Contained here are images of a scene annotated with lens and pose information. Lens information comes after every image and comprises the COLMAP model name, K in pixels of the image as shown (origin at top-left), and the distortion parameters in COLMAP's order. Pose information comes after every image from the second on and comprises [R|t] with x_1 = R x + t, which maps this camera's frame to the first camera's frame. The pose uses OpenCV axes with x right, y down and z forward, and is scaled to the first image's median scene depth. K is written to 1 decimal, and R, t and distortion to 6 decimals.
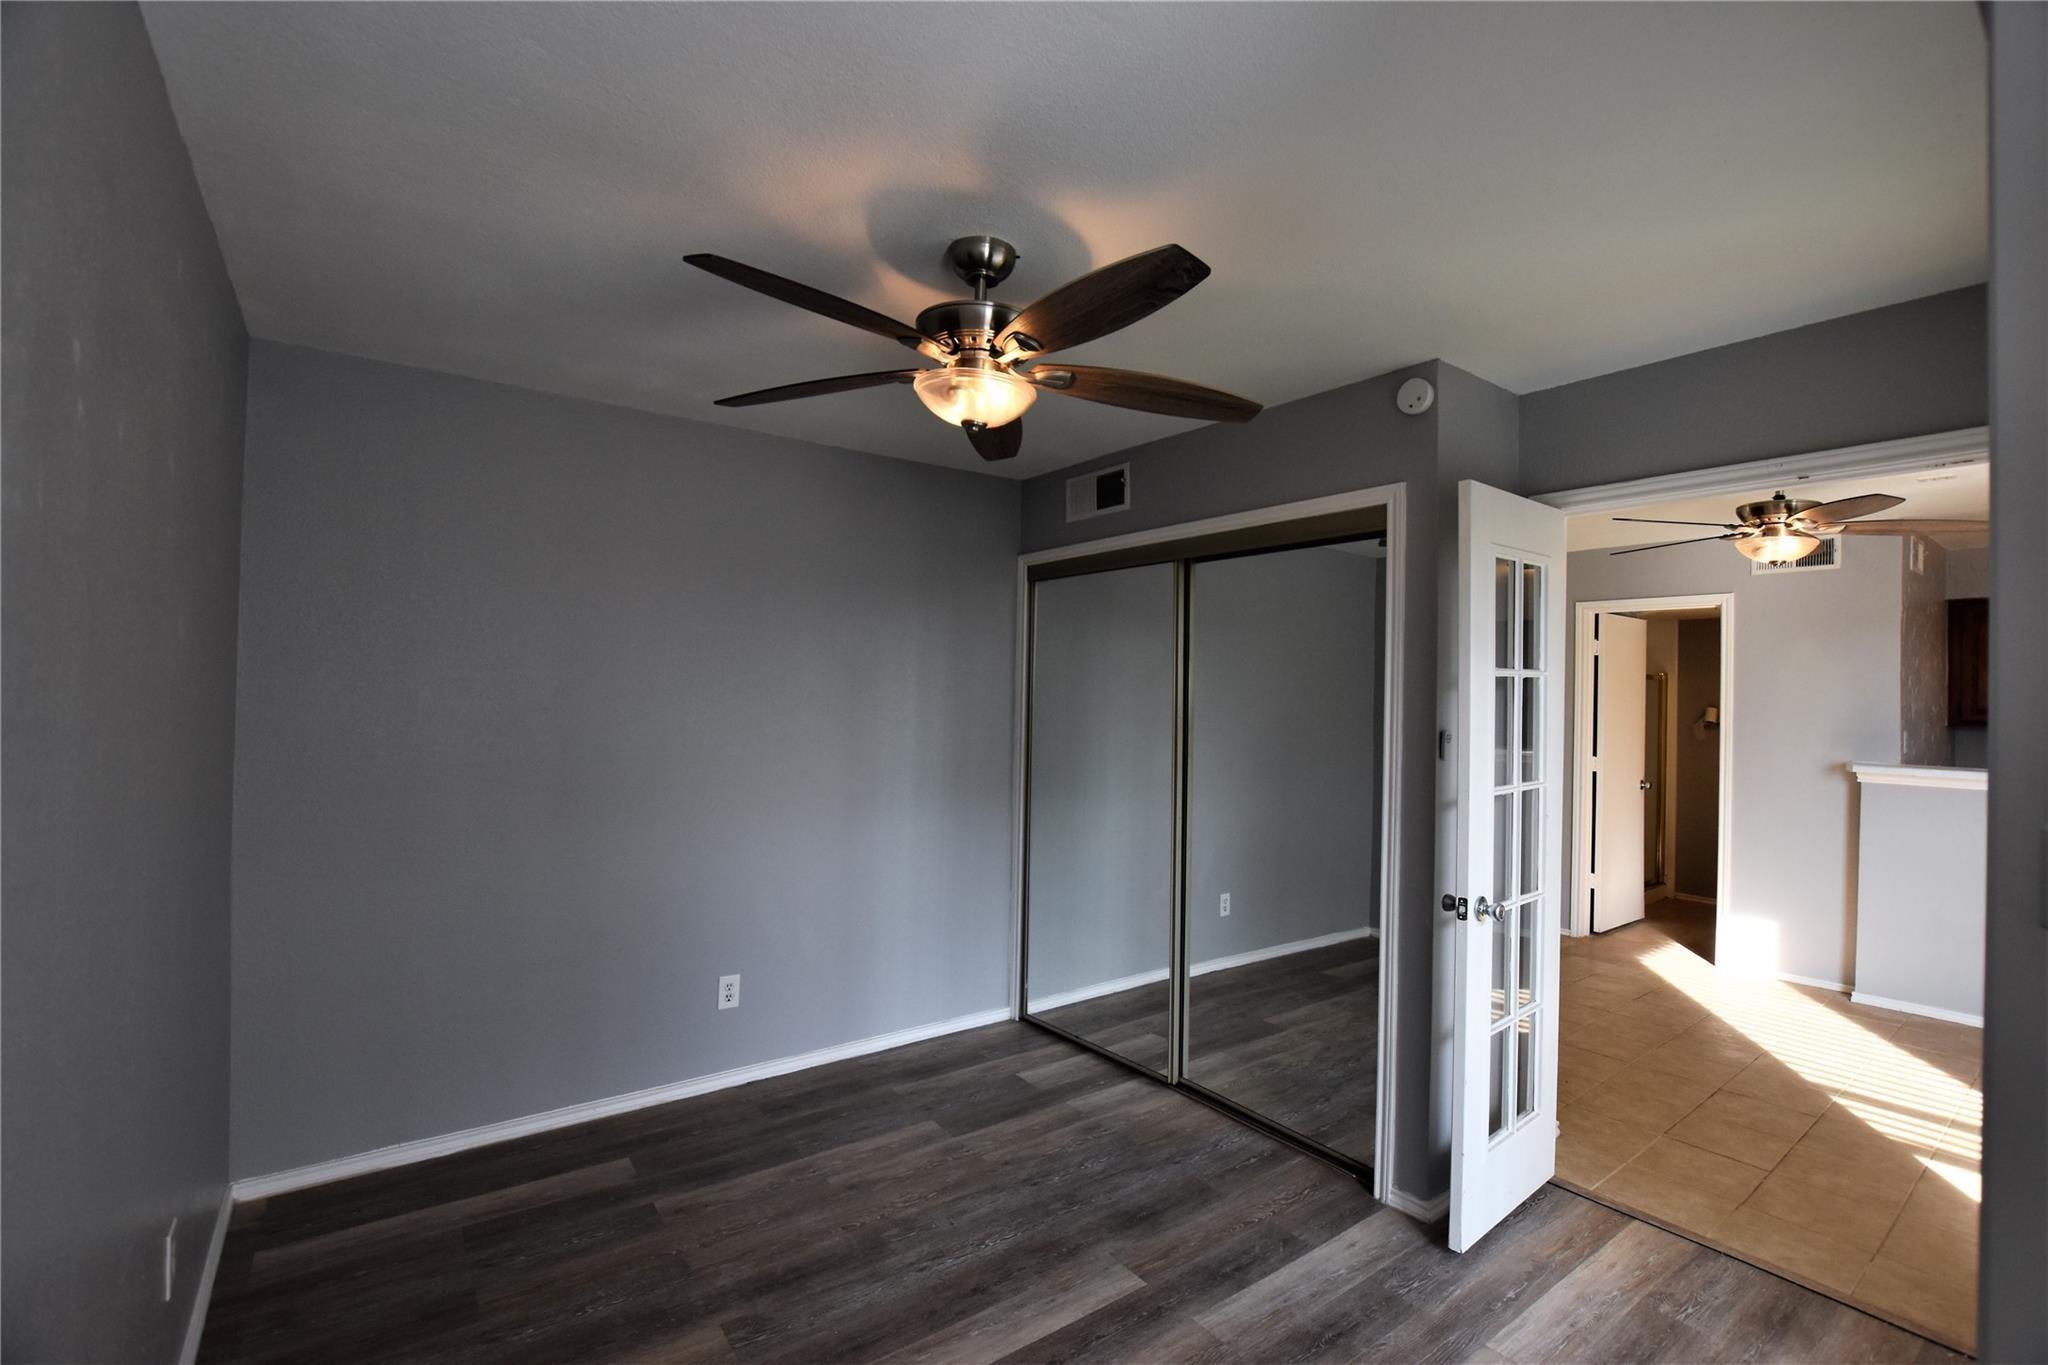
lens RADIAL K [[902.5, 0, 1068.4], [0, 902.5, 686.9], [0, 0, 1]] dist [-0.015461, 0.000214]
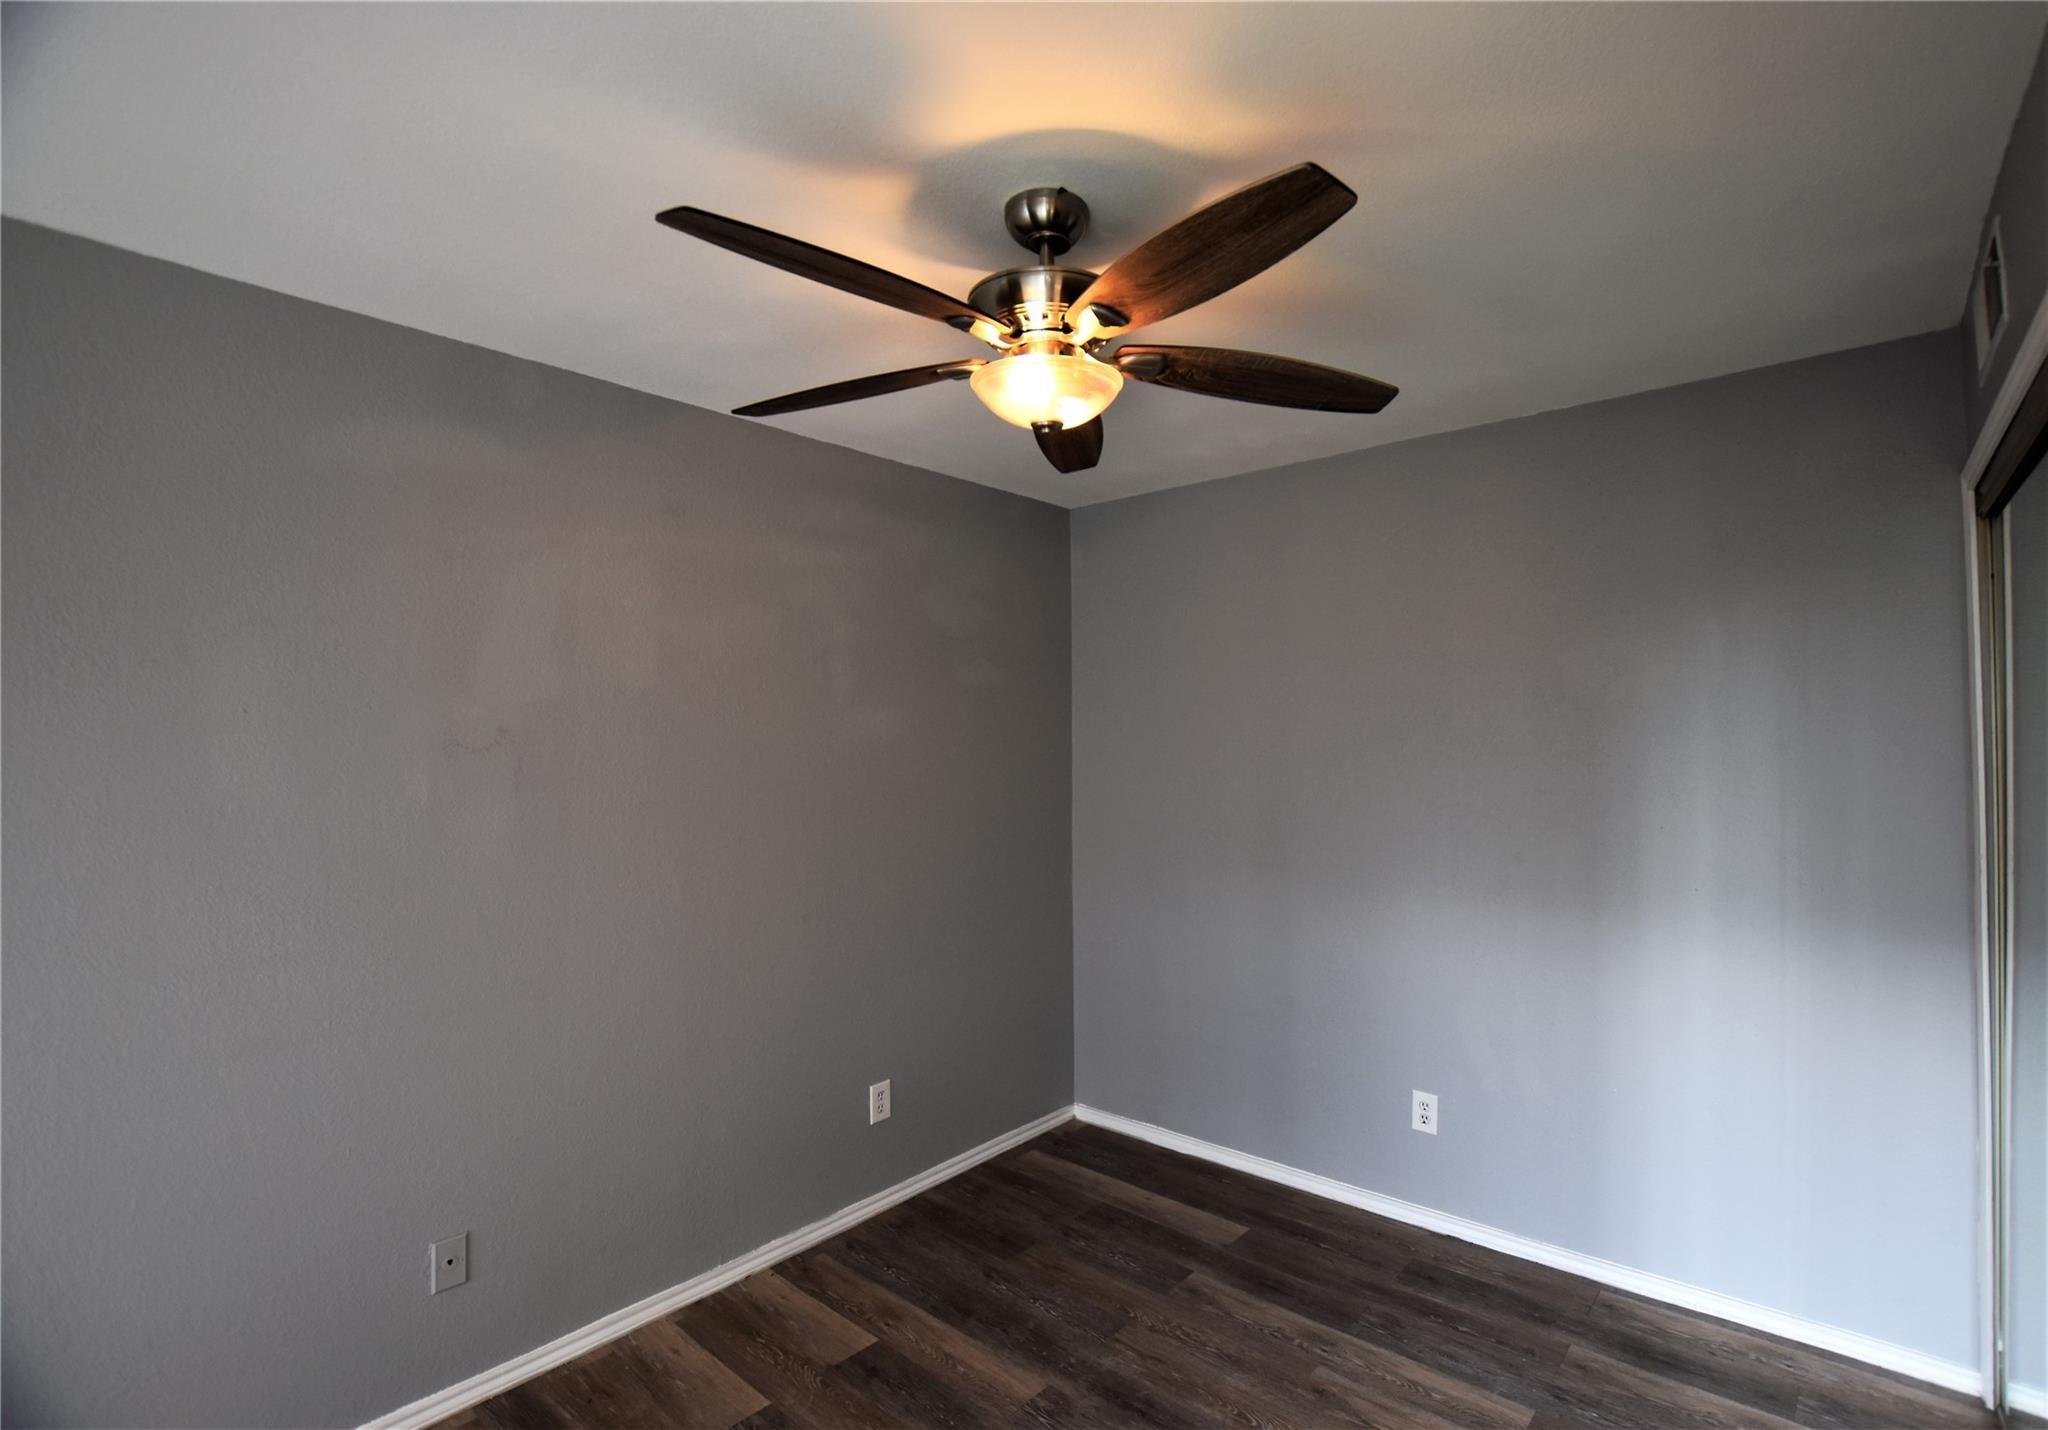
lens RADIAL K [[936.3, 0, 1024.2], [0, 936.3, 715.0], [0, 0, 1]] dist [-0.018578, 0.000291]
pose [[0.221669, -0.046410, -0.974017, 0.479894], [0.017128, 0.998898, -0.043697, 0.004090], [0.974972, -0.006996, 0.222220, 0.546199]]
